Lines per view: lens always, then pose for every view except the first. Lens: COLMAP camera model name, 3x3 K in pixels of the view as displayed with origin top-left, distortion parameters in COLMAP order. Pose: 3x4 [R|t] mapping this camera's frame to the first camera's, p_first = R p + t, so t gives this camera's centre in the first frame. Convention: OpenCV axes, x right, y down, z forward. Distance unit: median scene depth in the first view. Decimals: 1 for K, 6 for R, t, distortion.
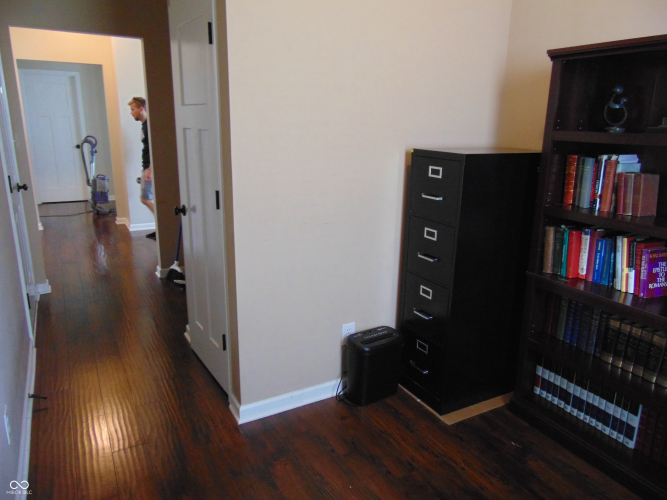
lens RADIAL K [[502.2, 0, 334.9], [0, 502.2, 247.8], [0, 0, 1]] dist [-0.013790, 0.062850]
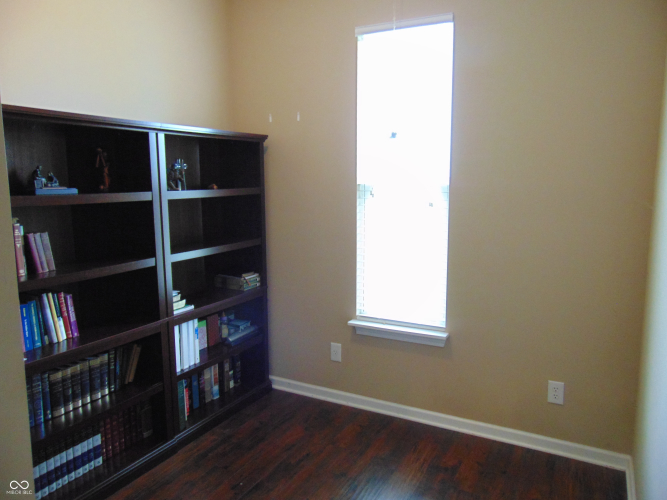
lens RADIAL K [[502.2, 0, 332.4], [0, 502.2, 251.3], [0, 0, 1]] dist [-0.013790, 0.062850]
pose [[-0.533875, -0.139755, 0.833934, -0.520909], [0.206657, 0.934772, 0.288953, -0.246745], [-0.819921, 0.326603, -0.470170, 0.865446]]
